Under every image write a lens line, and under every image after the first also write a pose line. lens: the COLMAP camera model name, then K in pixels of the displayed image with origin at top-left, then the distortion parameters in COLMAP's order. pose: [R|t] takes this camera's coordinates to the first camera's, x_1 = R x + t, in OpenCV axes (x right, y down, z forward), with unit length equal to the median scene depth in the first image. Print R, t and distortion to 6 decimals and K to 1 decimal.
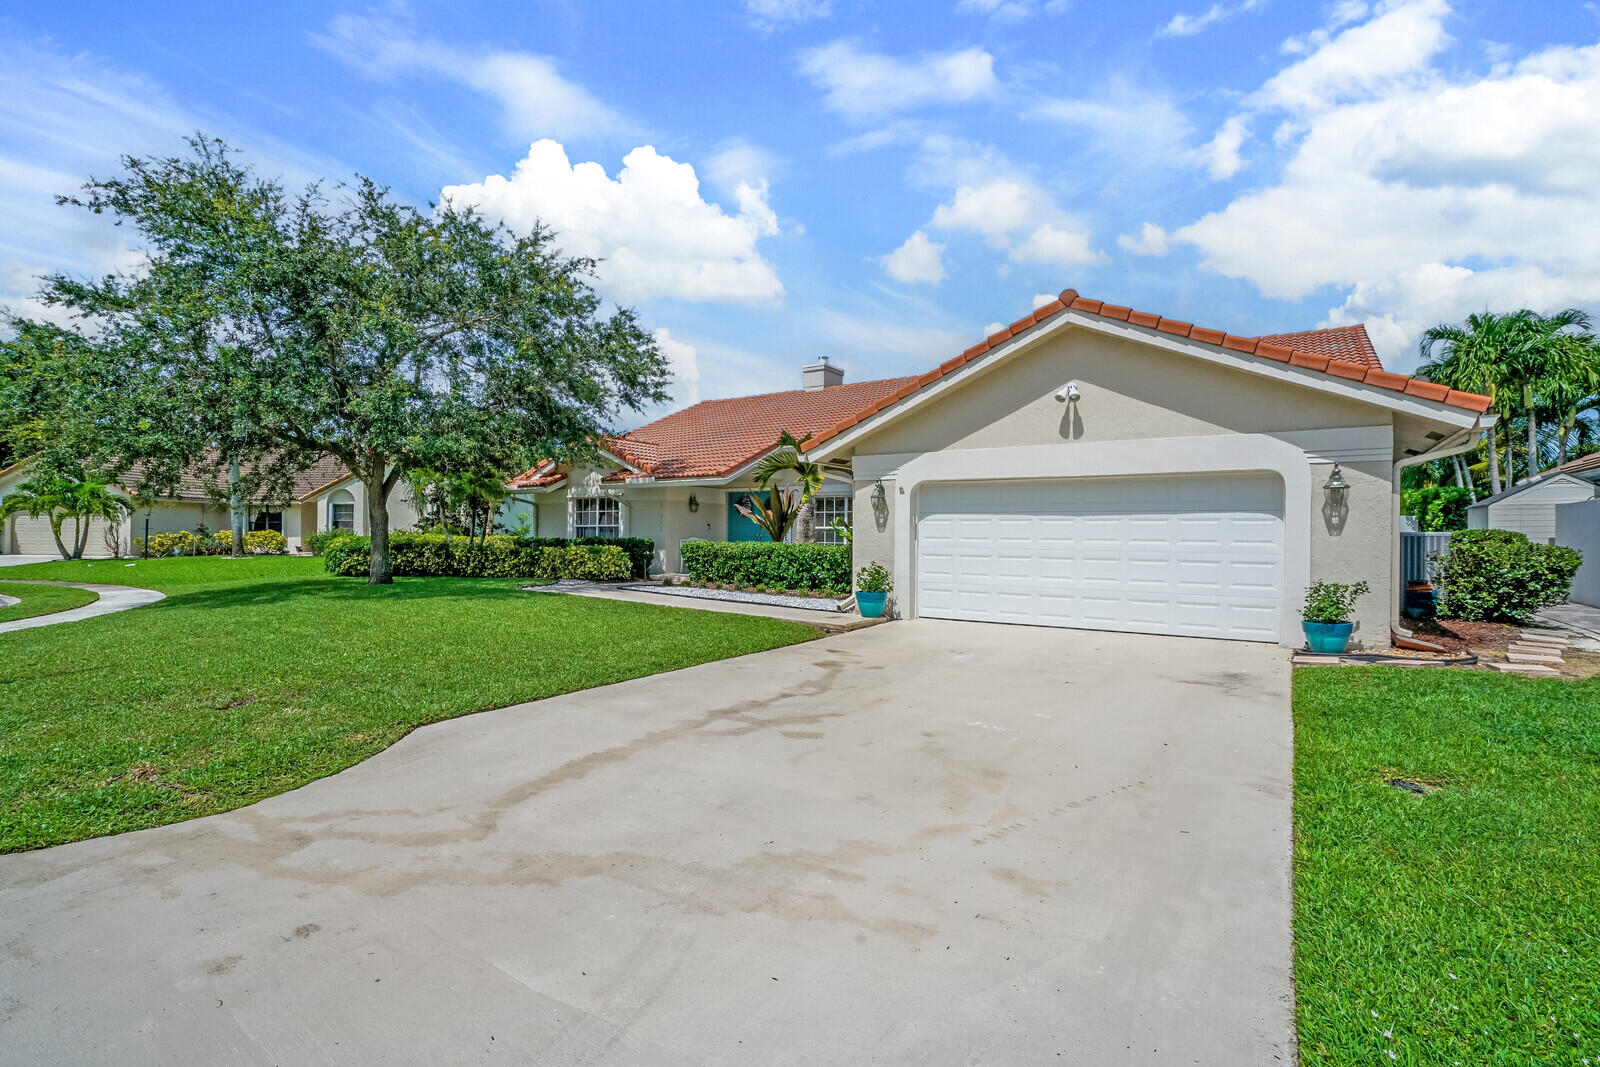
lens RADIAL K [[774.3, 0, 795.4], [0, 774.3, 533.7], [0, 0, 1]] dist [-0.053613, 0.031167]
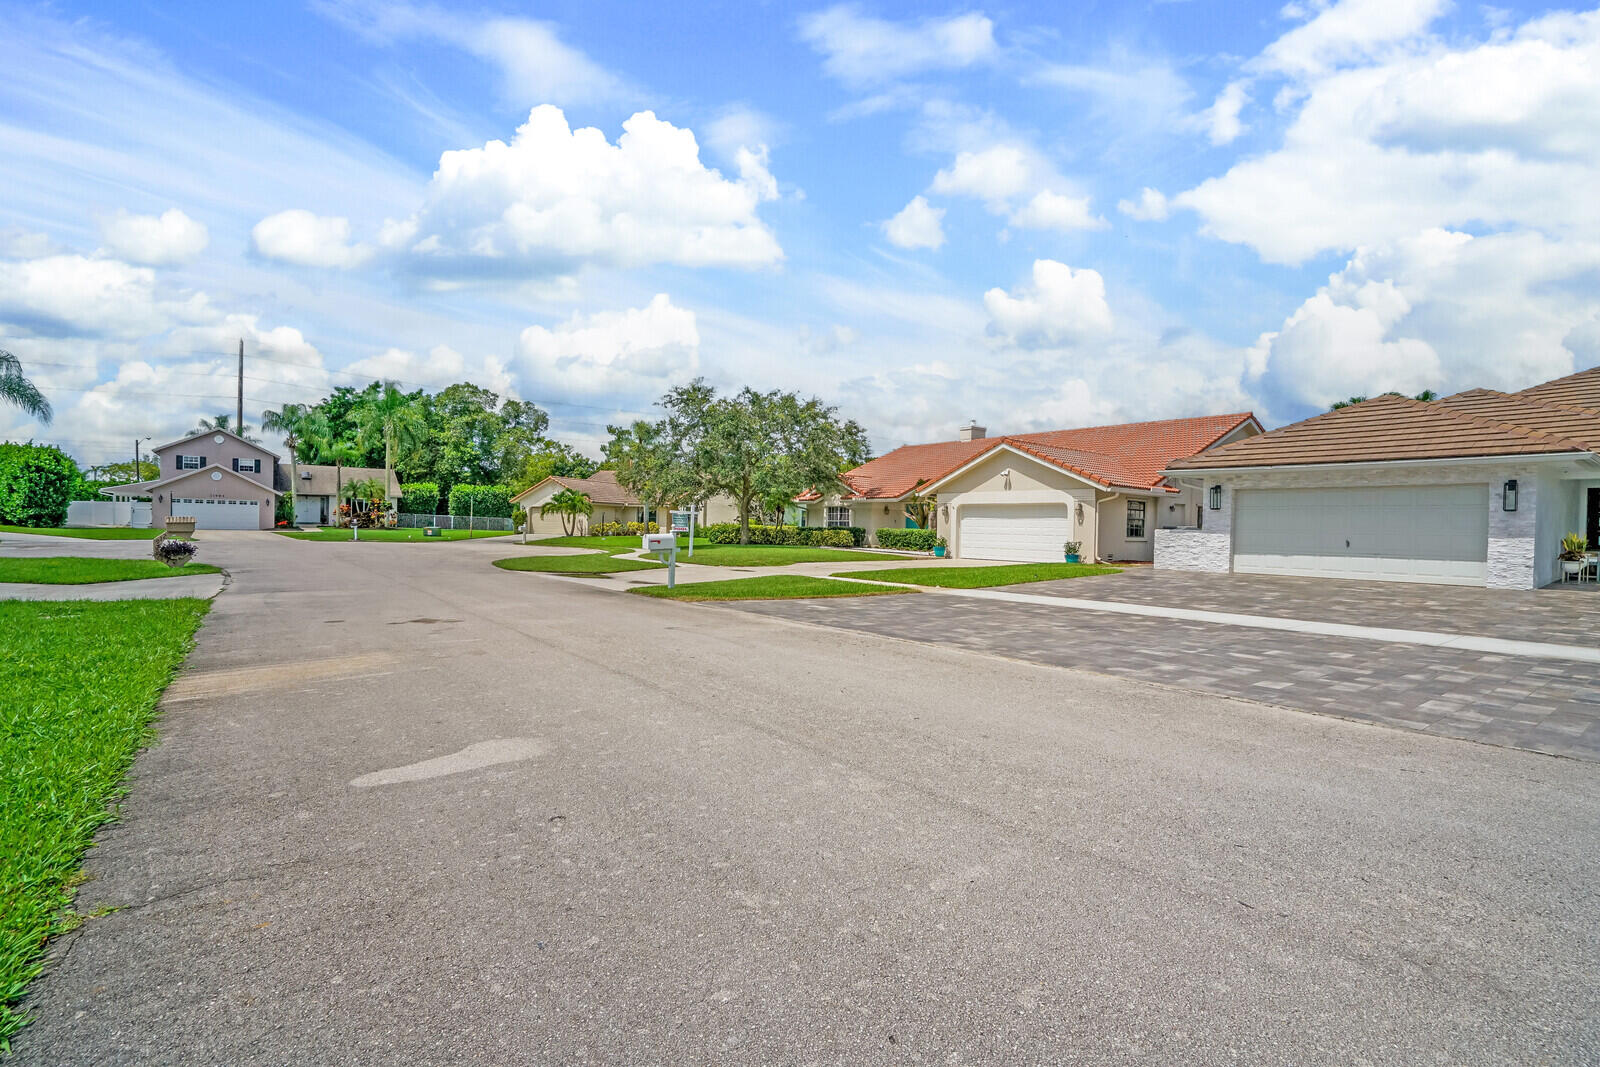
lens RADIAL K [[739.7, 0, 795.5], [0, 739.7, 528.2], [0, 0, 1]] dist [-0.048986, 0.000129]
pose [[0.950954, 0.012811, -0.309065, 0.242703], [-0.013966, 0.999901, -0.001525, 0.013619], [0.309015, 0.005766, 0.951040, -0.902761]]
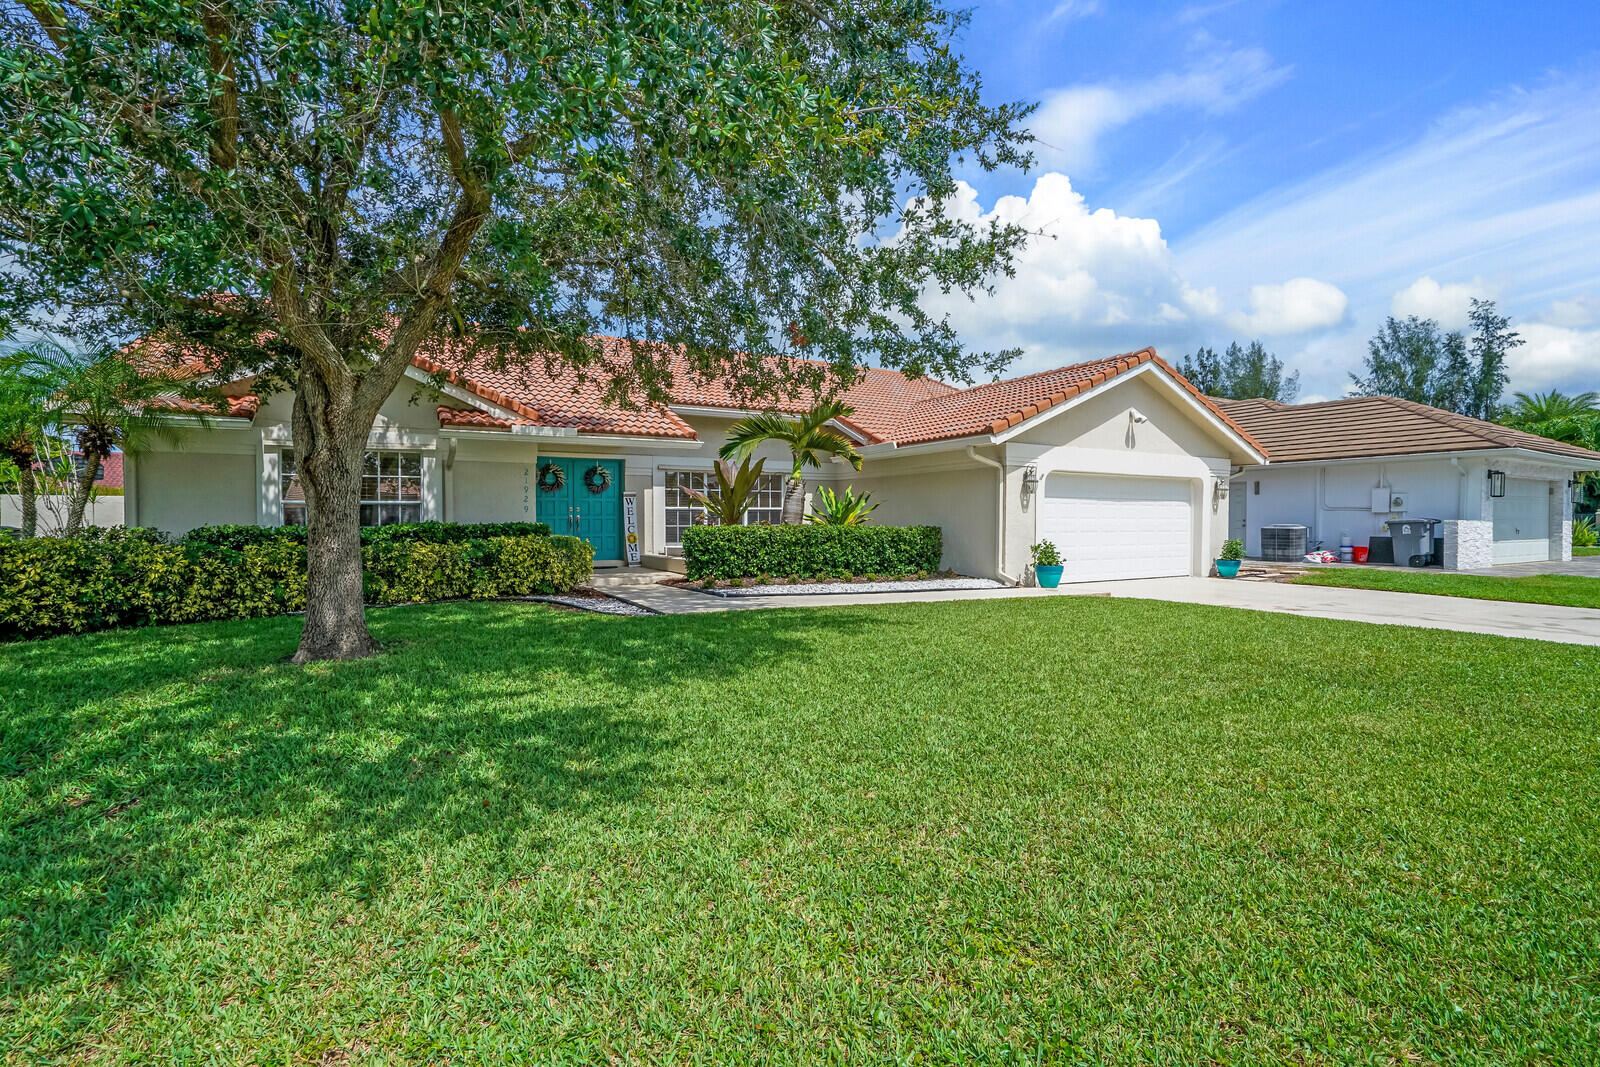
lens RADIAL K [[739.7, 0, 795.5], [0, 739.7, 528.2], [0, 0, 1]] dist [-0.048986, 0.000129]
pose [[0.431610, -0.017749, 0.901886, -0.620699], [0.004166, 0.999835, 0.017683, 0.000241], [-0.902051, -0.003875, 0.431613, 0.523586]]
